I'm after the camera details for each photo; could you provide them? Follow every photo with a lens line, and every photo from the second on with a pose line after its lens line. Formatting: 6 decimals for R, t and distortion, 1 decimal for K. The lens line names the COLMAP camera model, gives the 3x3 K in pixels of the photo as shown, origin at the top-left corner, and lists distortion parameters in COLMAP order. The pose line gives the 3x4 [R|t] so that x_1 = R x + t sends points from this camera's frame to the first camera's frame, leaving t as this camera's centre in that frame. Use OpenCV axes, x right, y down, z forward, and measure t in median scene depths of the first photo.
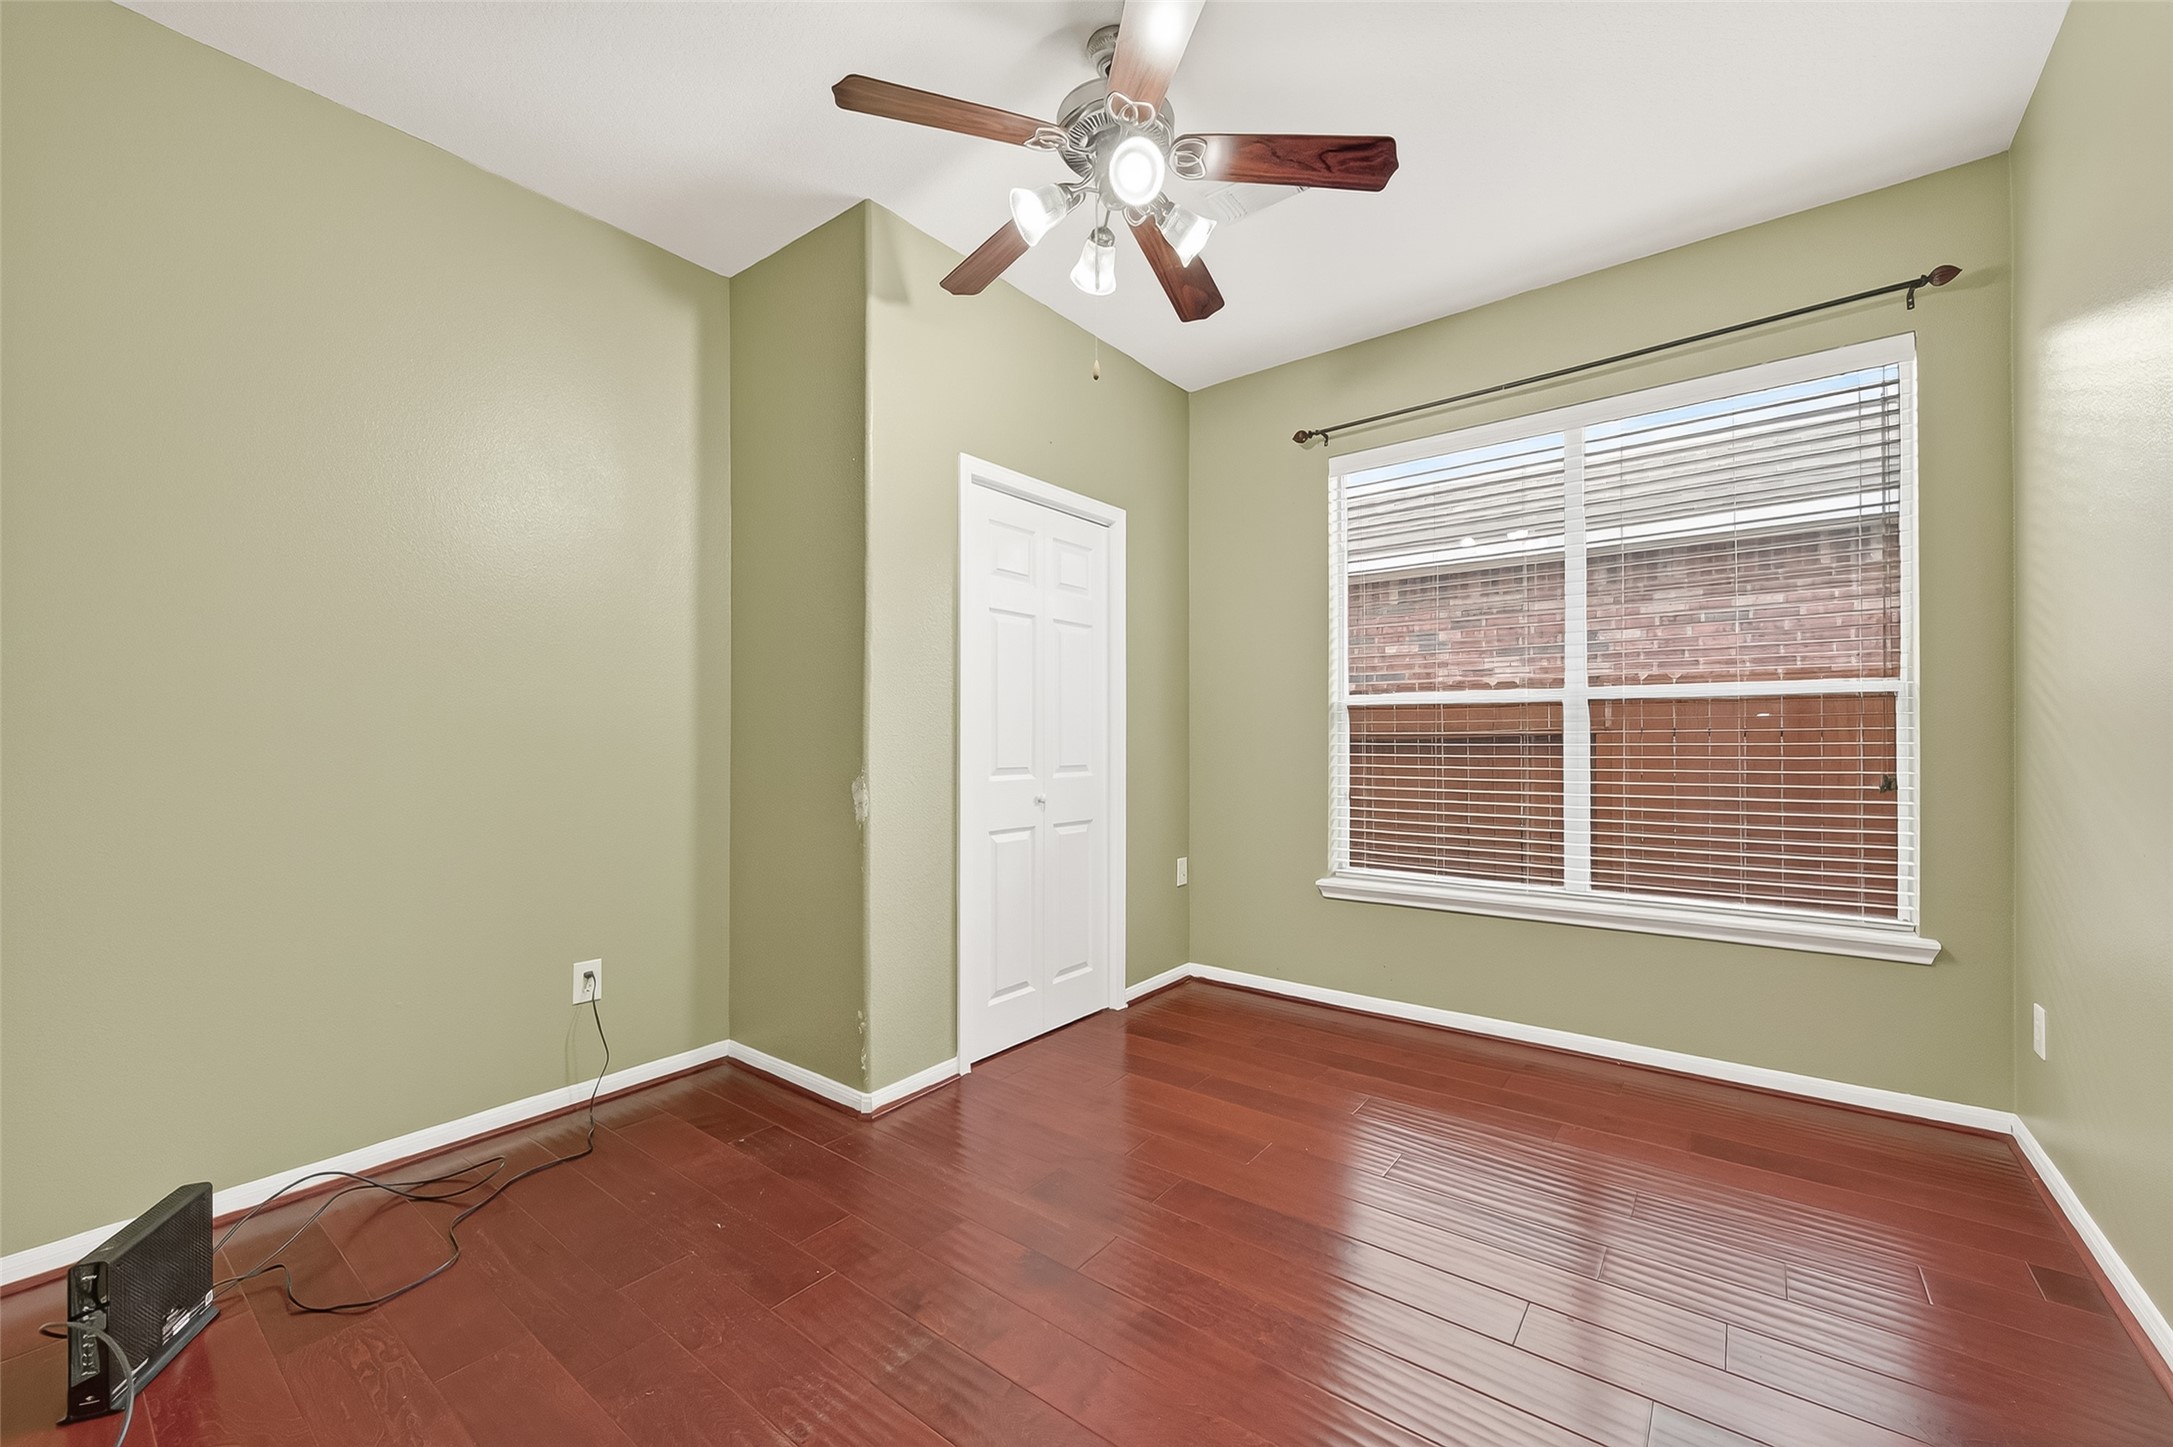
lens RADIAL K [[846.3, 0, 1095.0], [0, 846.3, 730.4], [0, 0, 1]] dist [-0.000067, 0.000643]
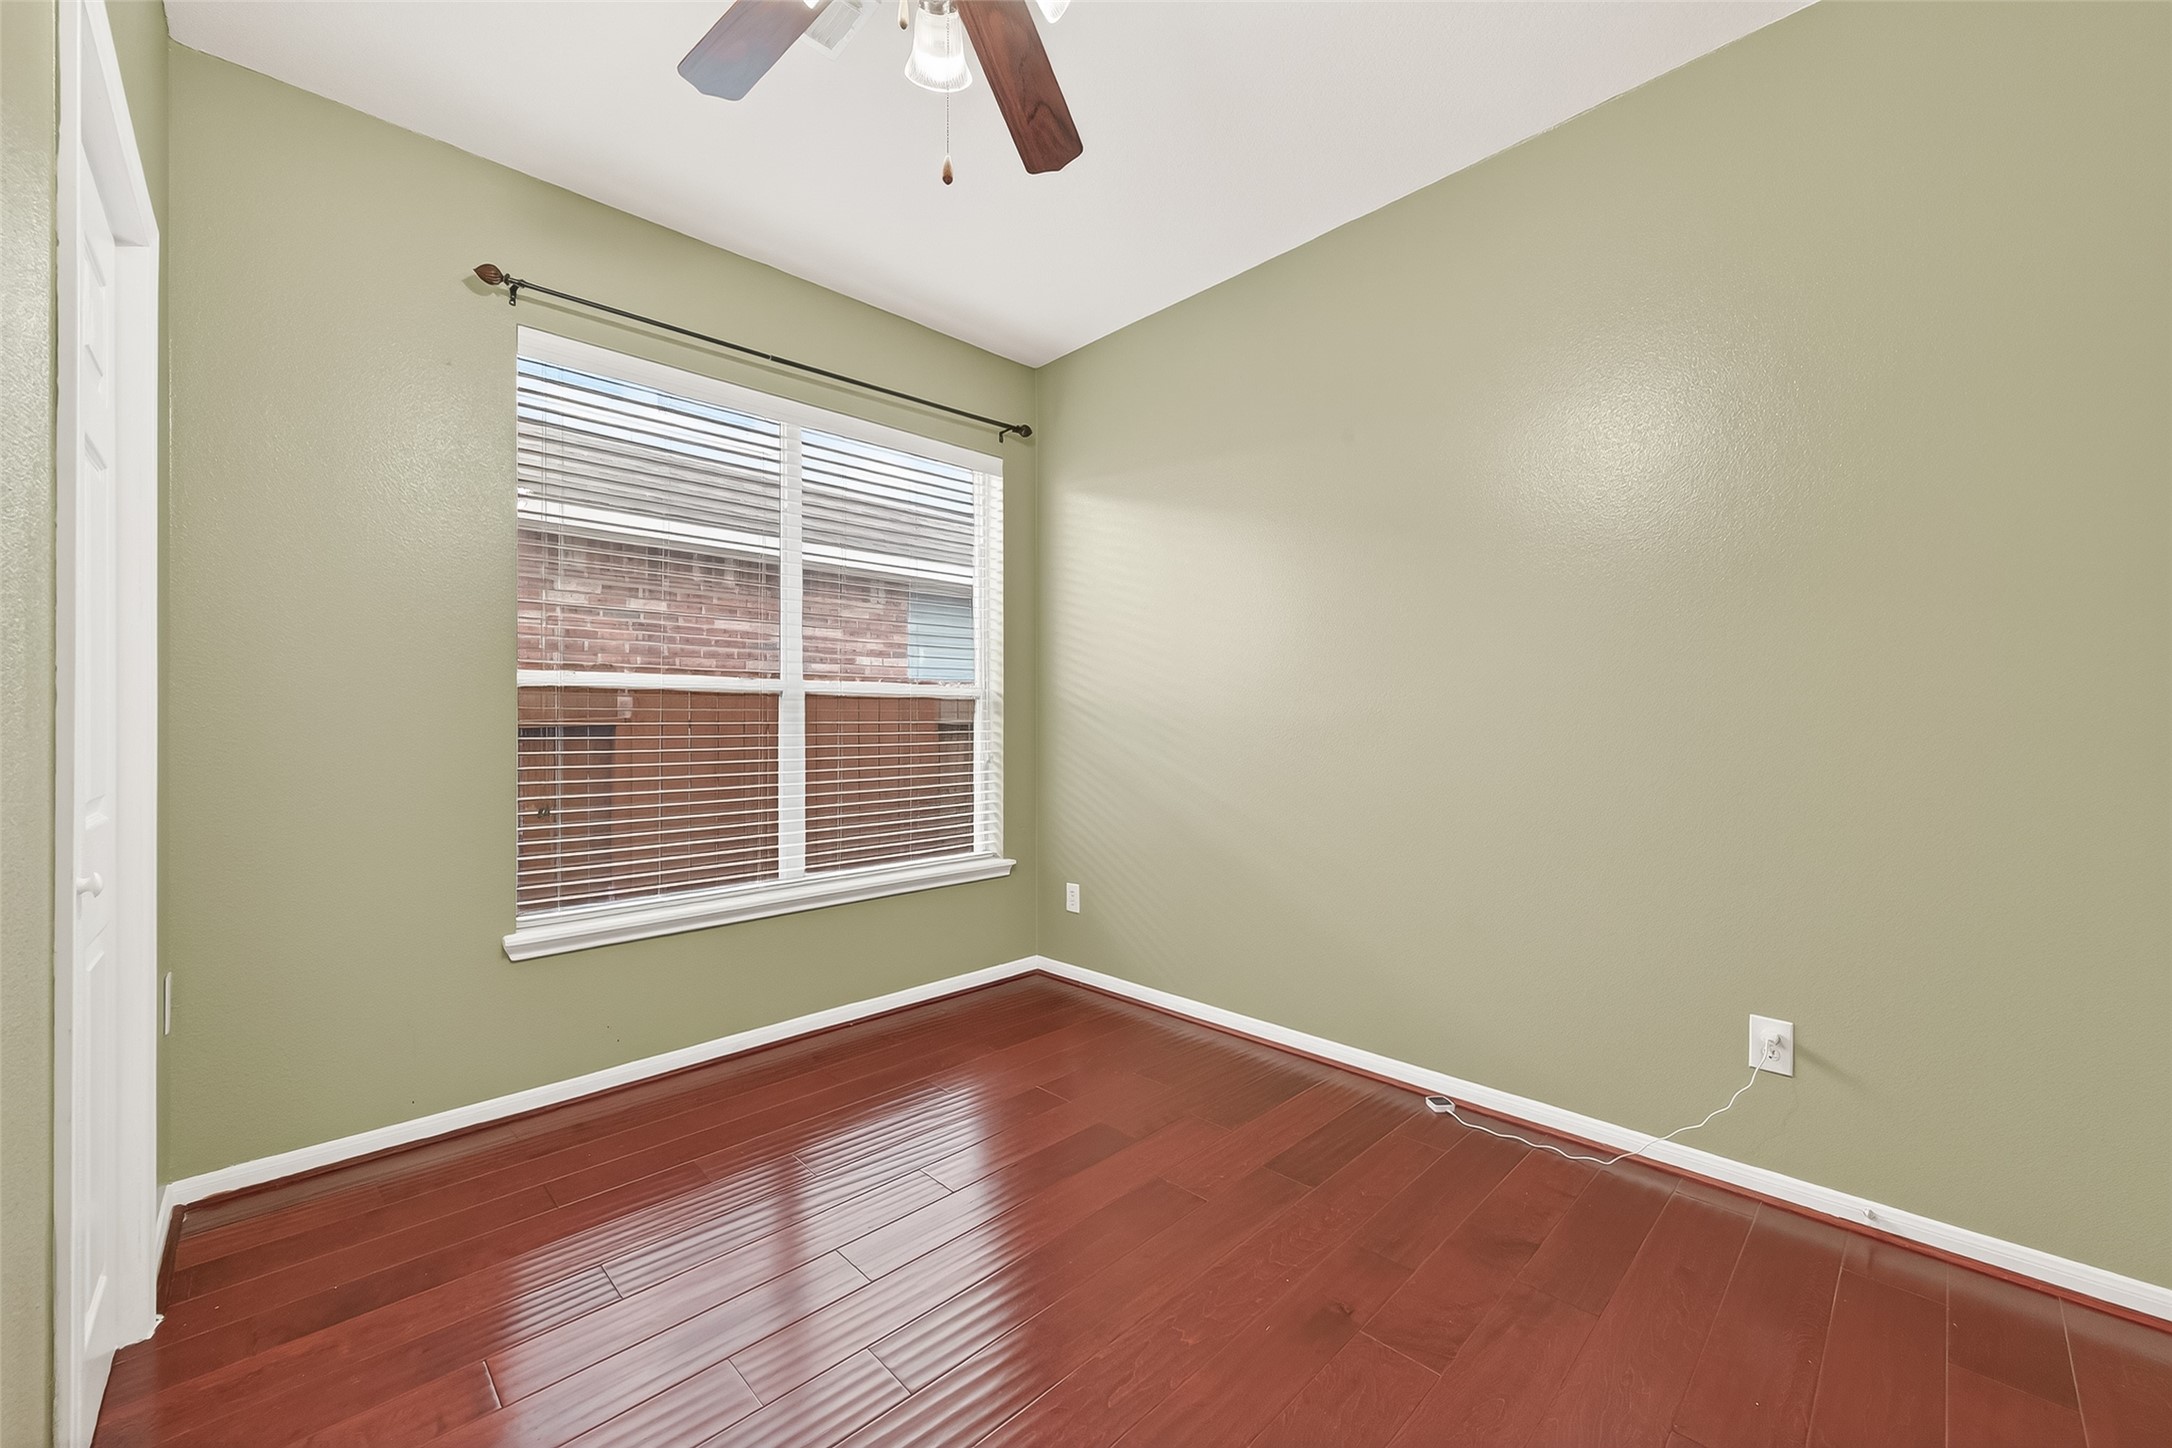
lens RADIAL K [[845.9, 0, 1097.4], [0, 845.9, 733.2], [0, 0, 1]] dist [-0.000067, 0.000643]
pose [[0.128752, -0.009688, 0.991630, -0.406203], [-0.007048, 0.999918, 0.010684, 0.000039], [-0.991652, -0.008364, 0.128673, 0.510337]]
